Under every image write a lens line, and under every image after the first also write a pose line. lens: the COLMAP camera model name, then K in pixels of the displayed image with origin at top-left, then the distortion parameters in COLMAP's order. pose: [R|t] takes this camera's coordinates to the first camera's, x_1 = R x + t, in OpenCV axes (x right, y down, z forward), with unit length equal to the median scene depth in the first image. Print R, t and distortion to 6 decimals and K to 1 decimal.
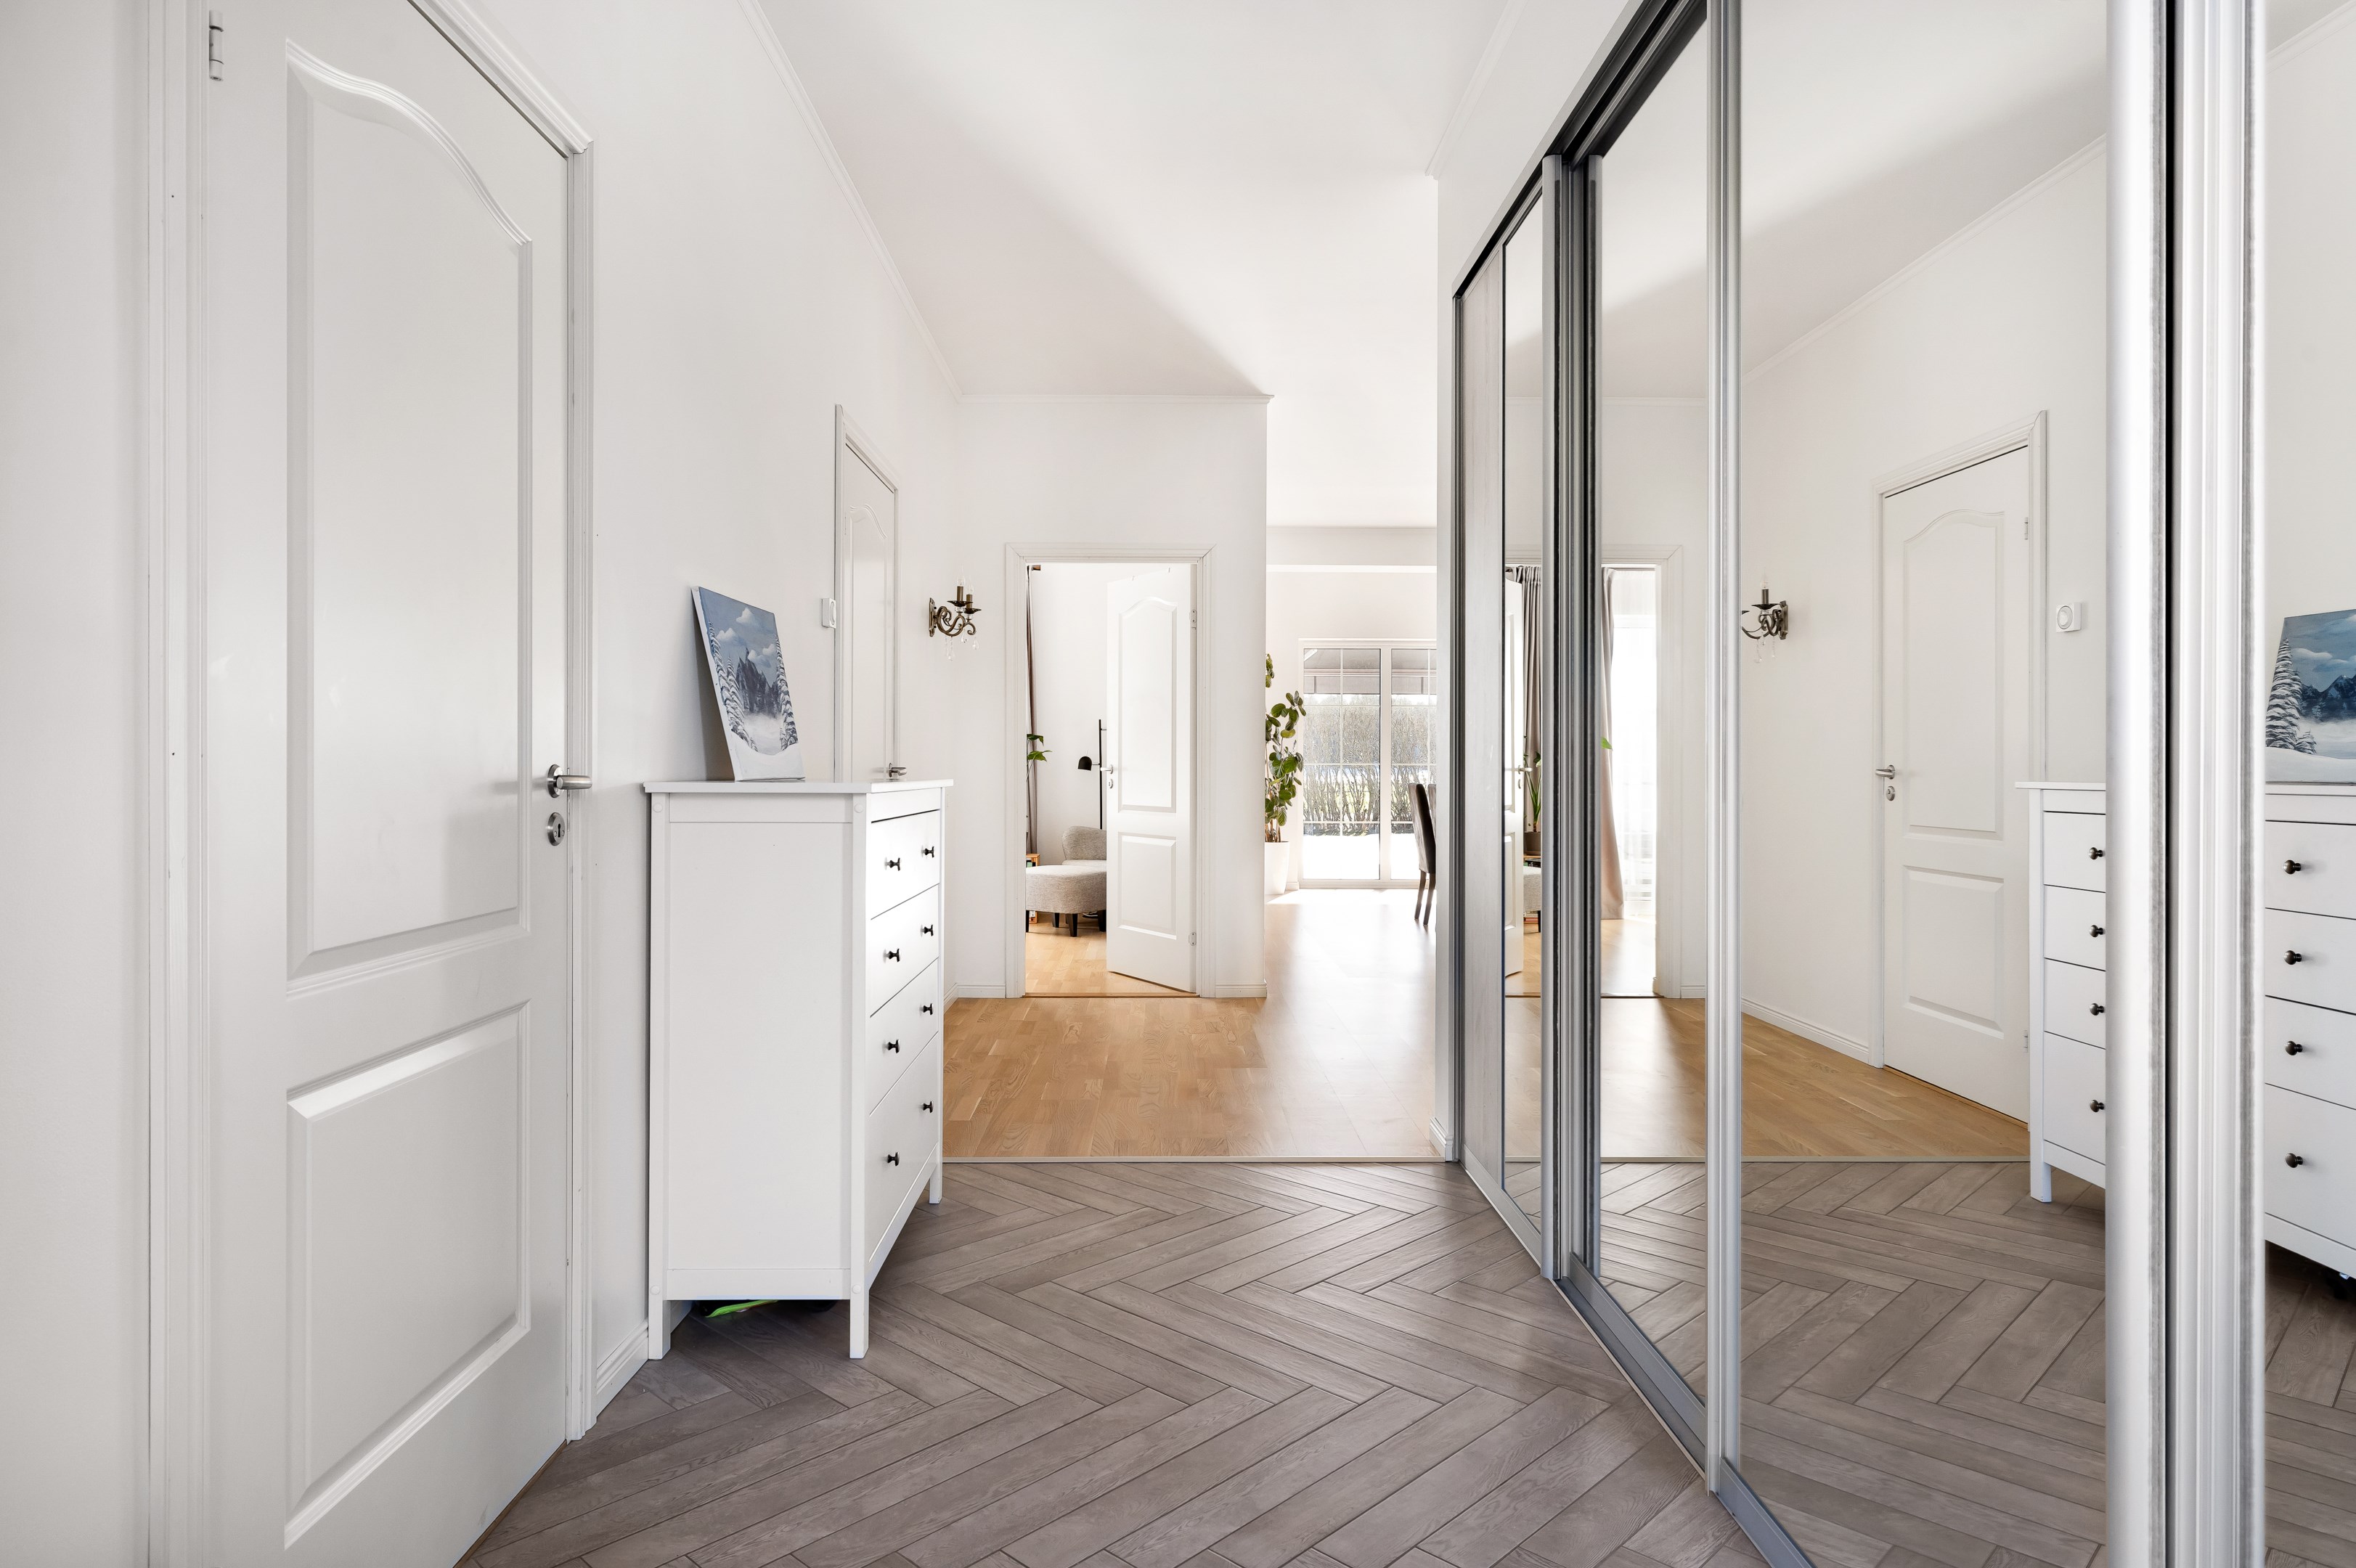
lens RADIAL K [[1376.2, 0, 1172.1], [0, 1376.2, 793.0], [0, 0, 1]] dist [0.003678, -0.000625]
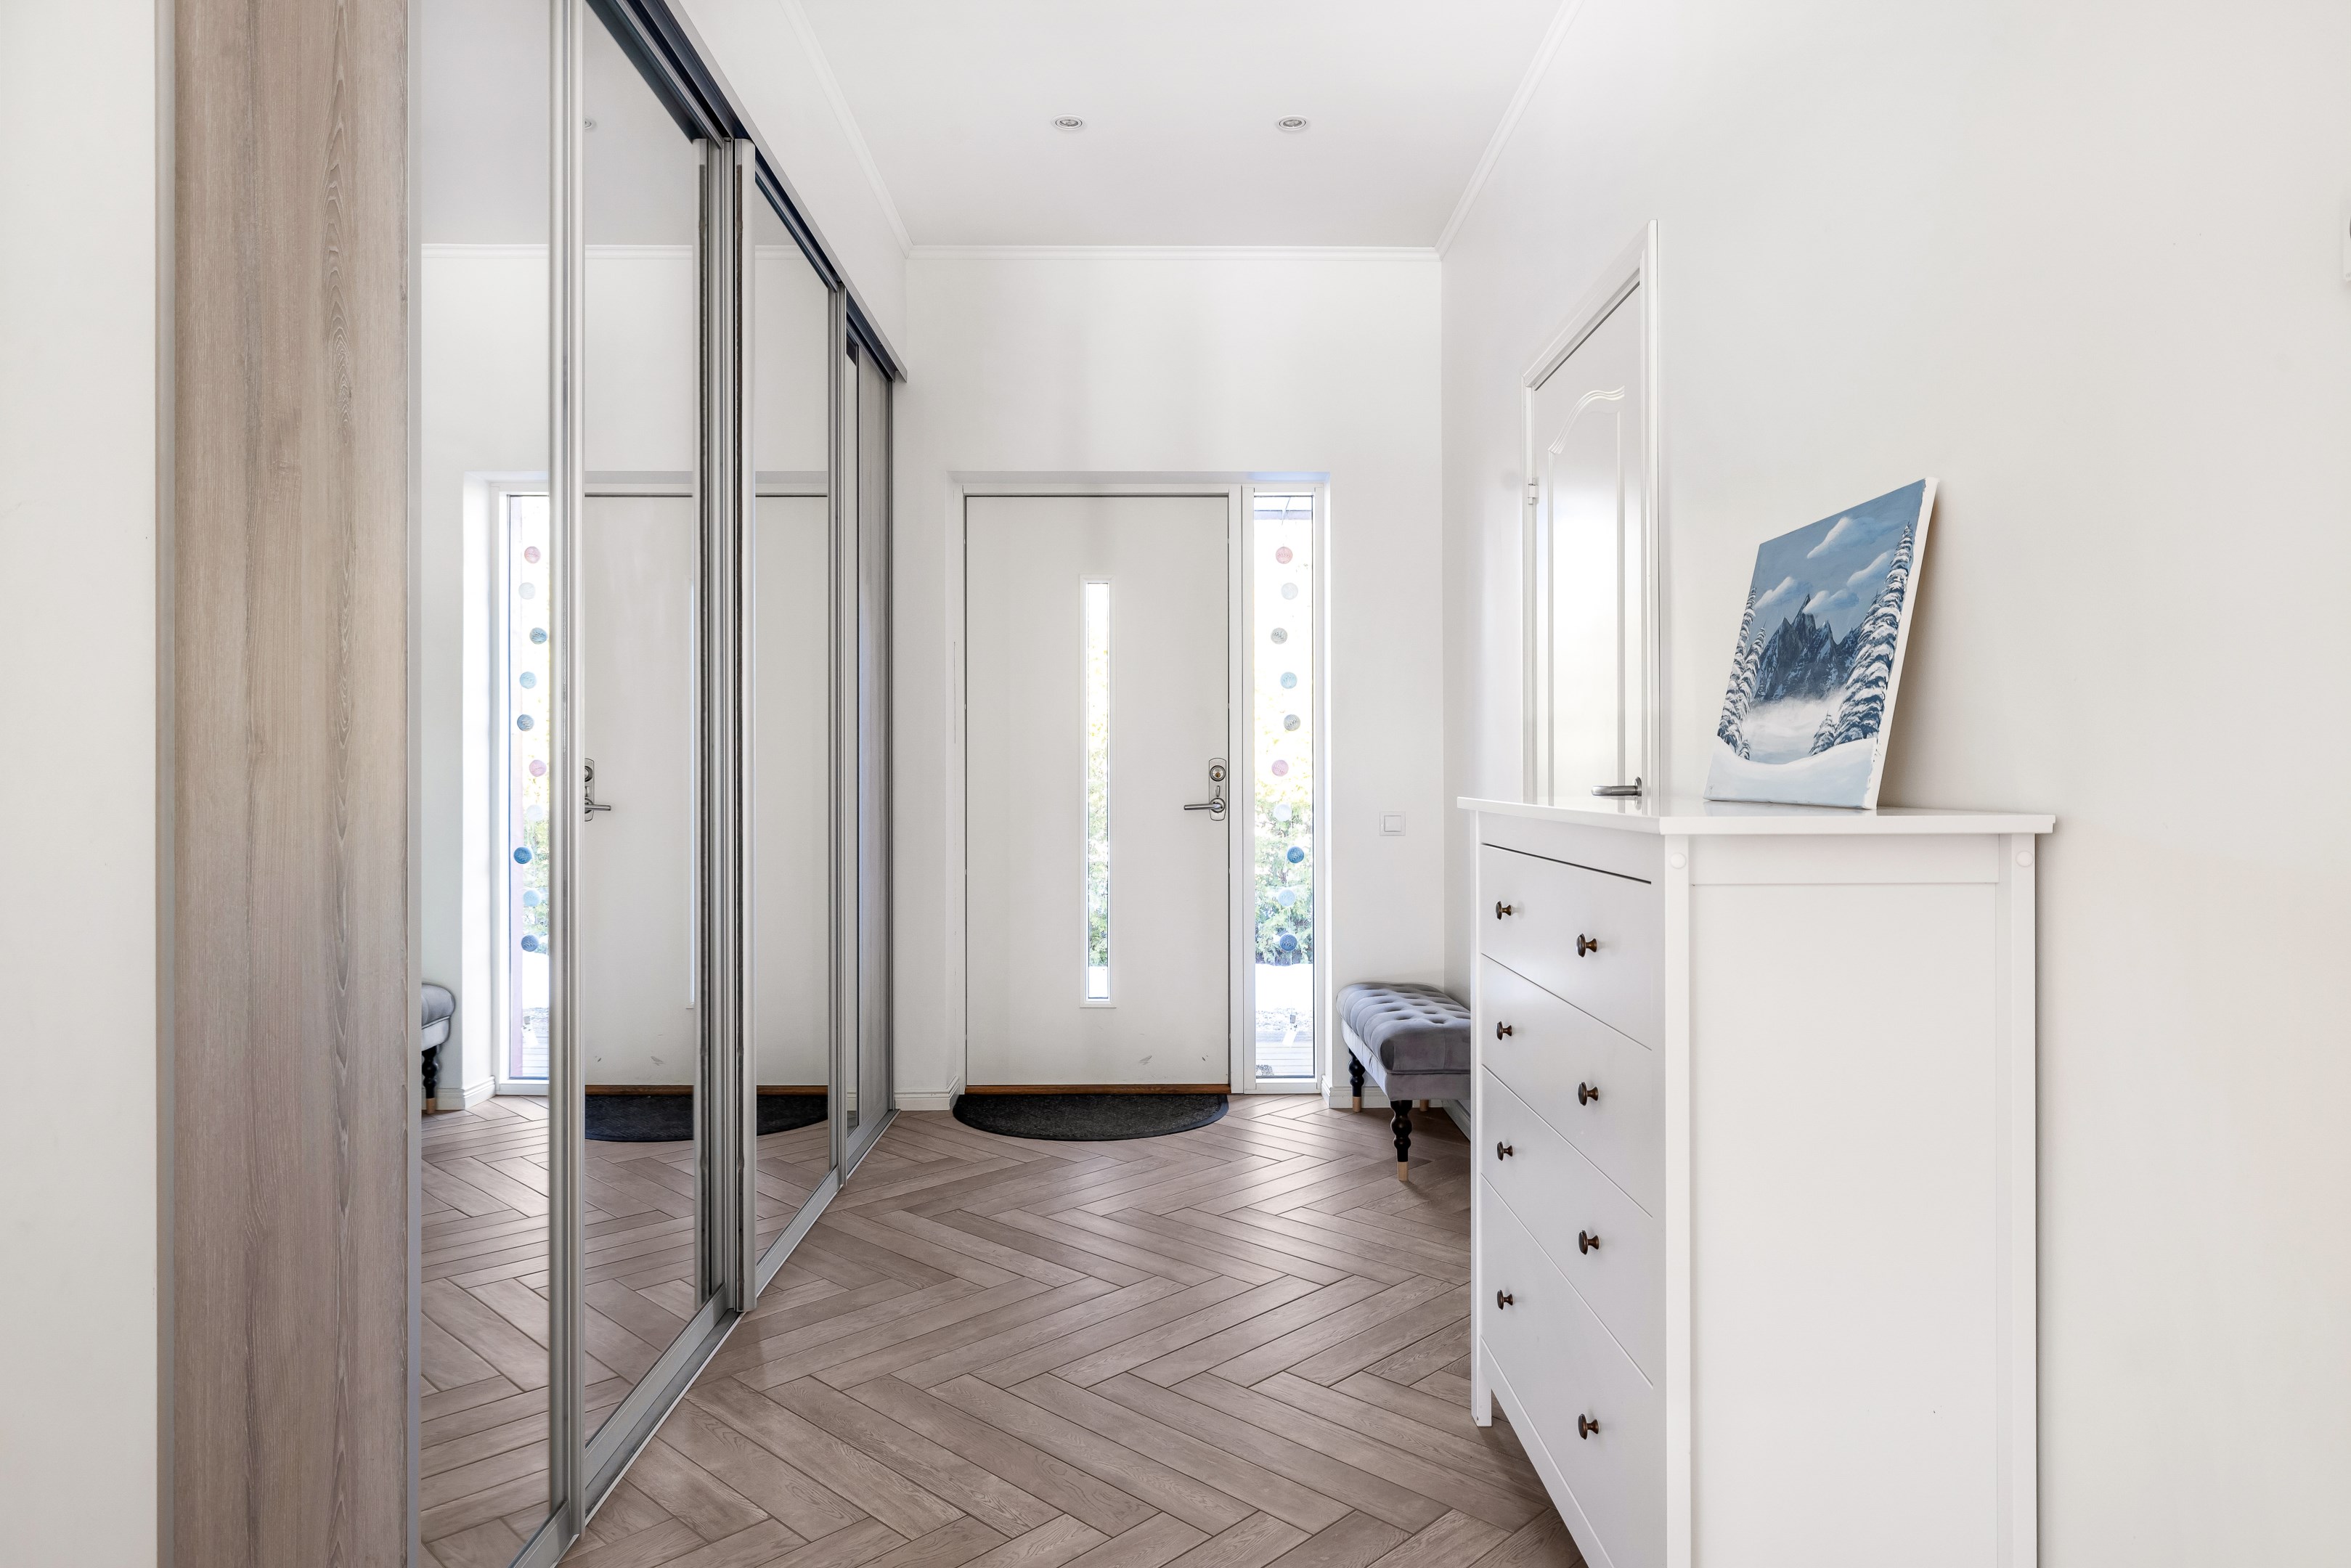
lens RADIAL K [[1350.0, 0, 1178.6], [0, 1350.0, 755.9], [0, 0, 1]] dist [0.002949, 0.000224]
pose [[-0.999993, -0.002323, -0.002803, -0.021101], [-0.002344, 0.999969, 0.007546, -0.039298], [0.002785, 0.007553, -0.999968, 1.781095]]
